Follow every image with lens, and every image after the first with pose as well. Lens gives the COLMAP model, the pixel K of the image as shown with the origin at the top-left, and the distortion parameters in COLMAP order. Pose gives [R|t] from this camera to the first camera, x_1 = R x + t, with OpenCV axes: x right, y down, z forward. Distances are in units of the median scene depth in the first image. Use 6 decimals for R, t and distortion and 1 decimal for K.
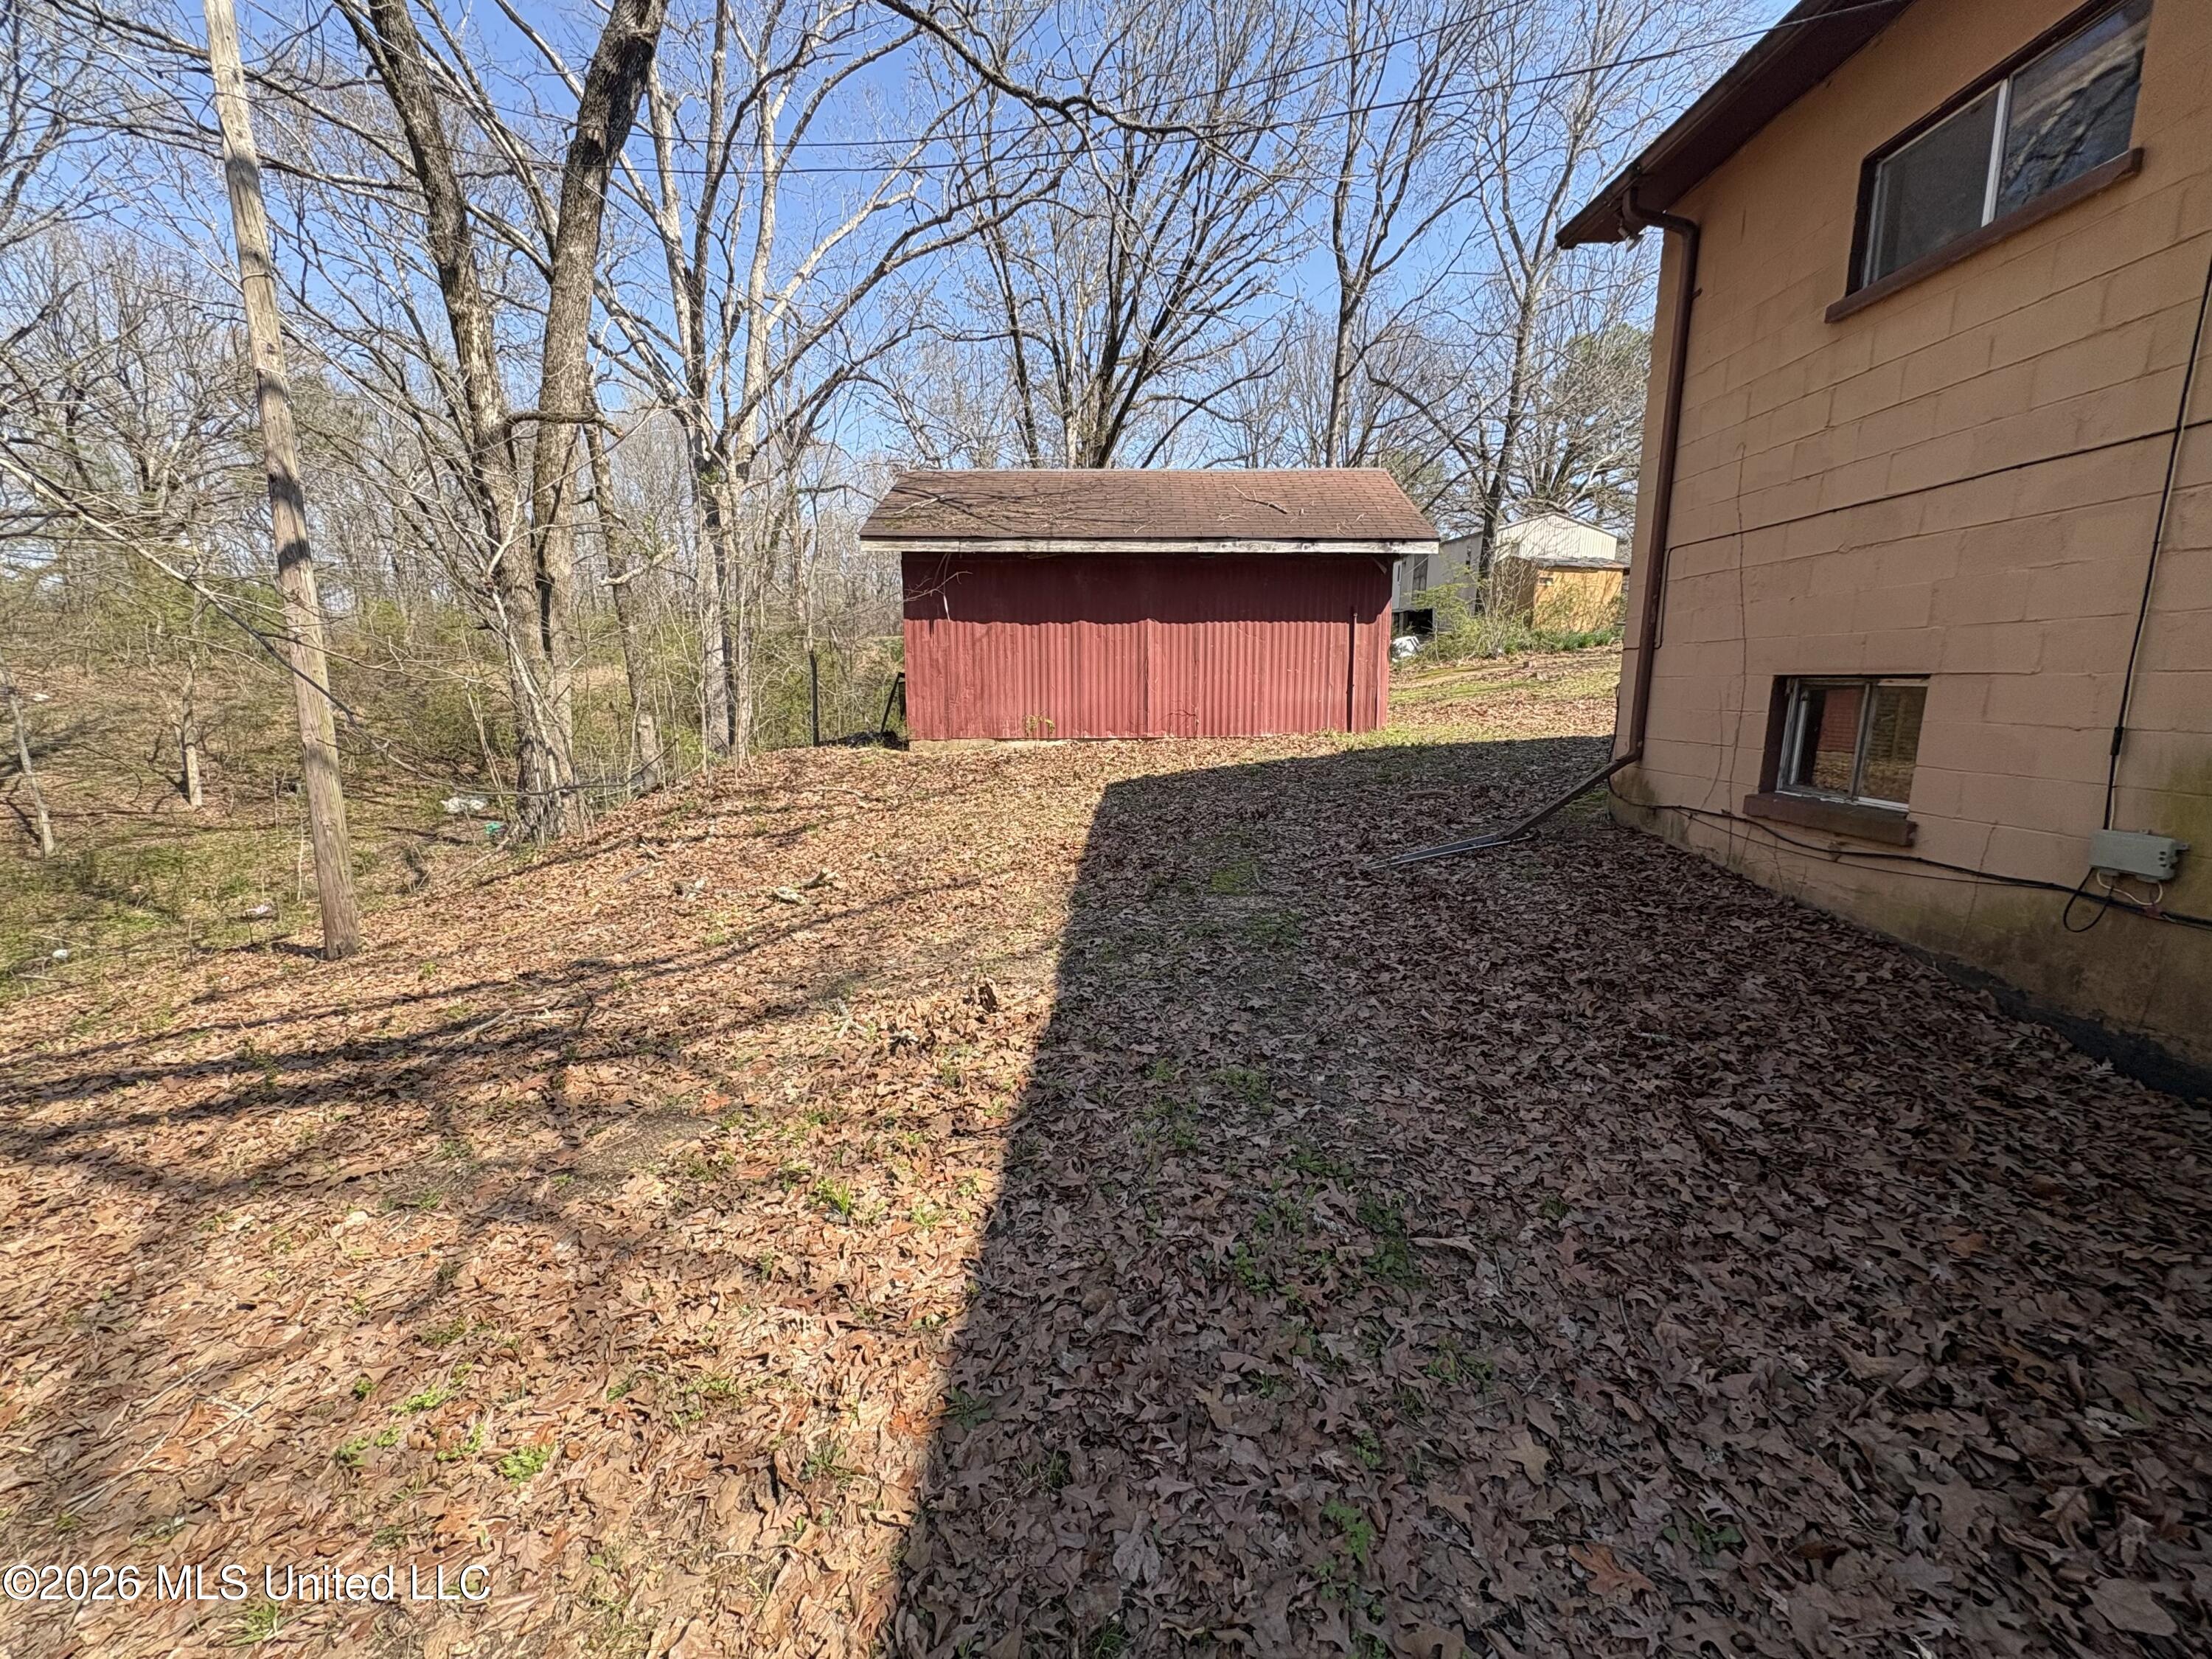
lens RADIAL K [[885.2, 0, 1101.4], [0, 885.2, 830.7], [0, 0, 1]] dist [-0.000149, -0.000054]
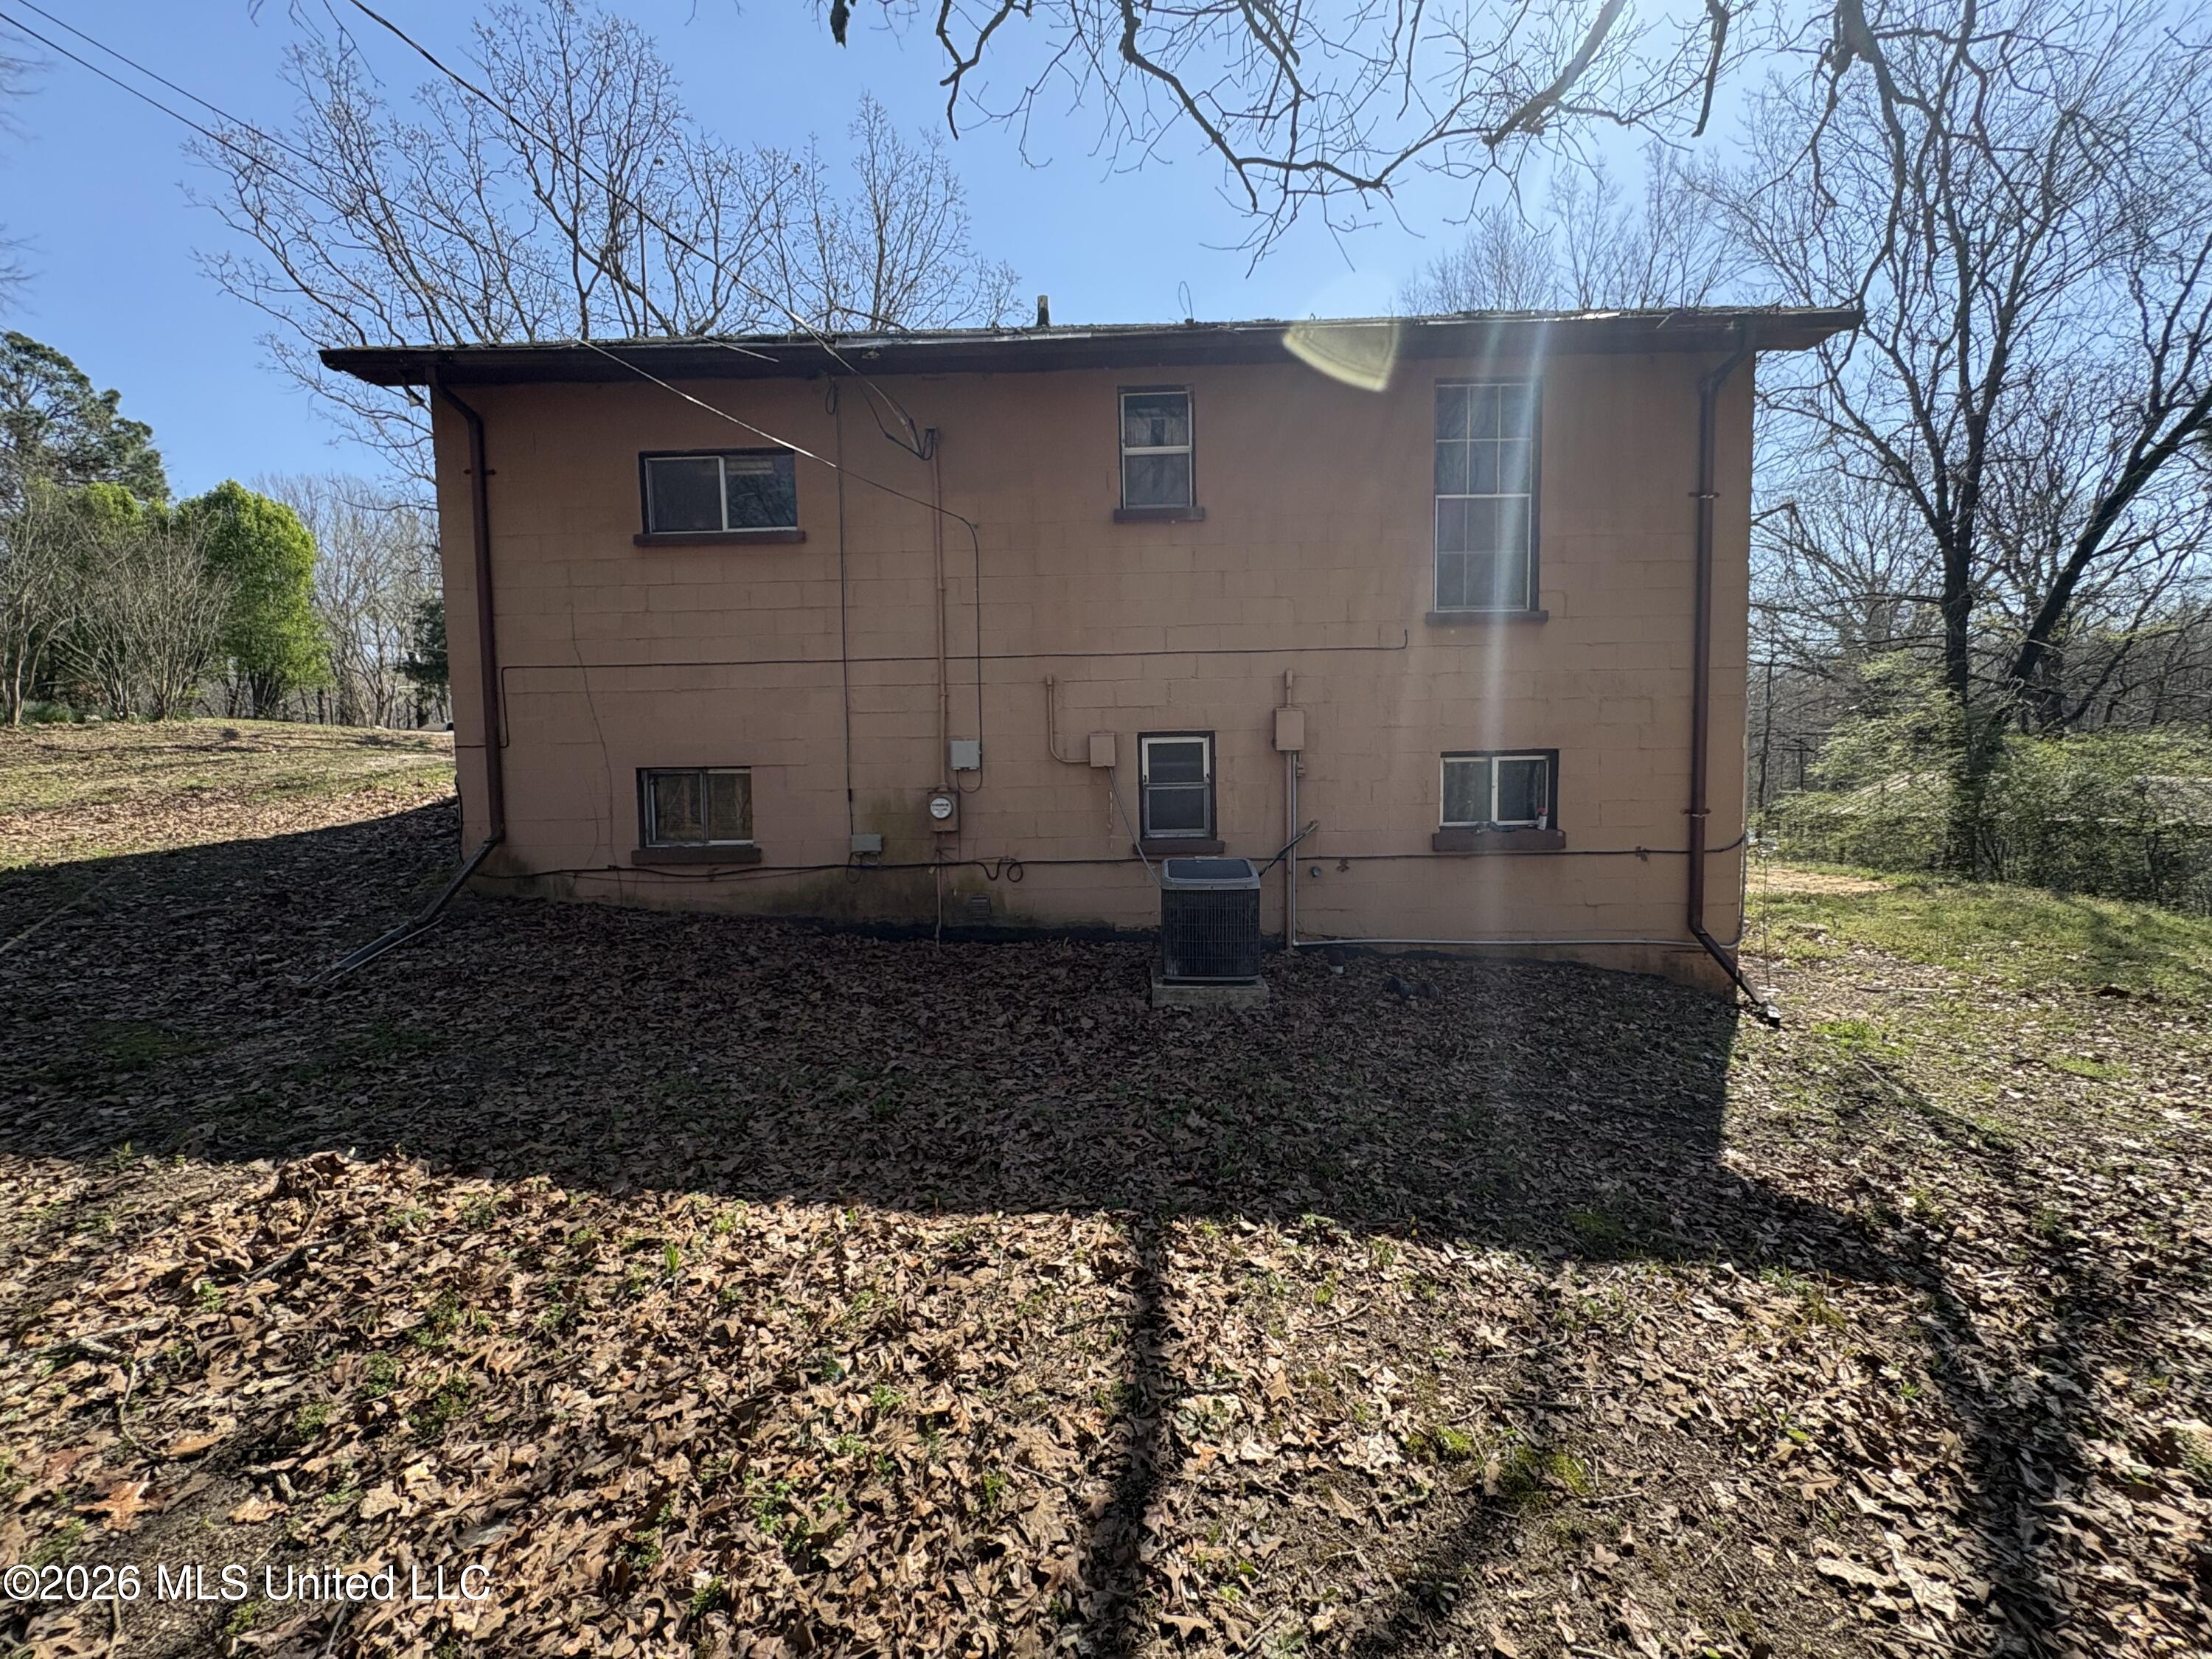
lens RADIAL K [[885.2, 0, 1103.2], [0, 885.2, 825.4], [0, 0, 1]] dist [-0.000149, -0.000054]
pose [[0.035647, -0.066699, 0.997136, -0.807187], [0.182783, 0.981375, 0.059110, -0.032282], [-0.982507, 0.180153, 0.047174, 0.223523]]
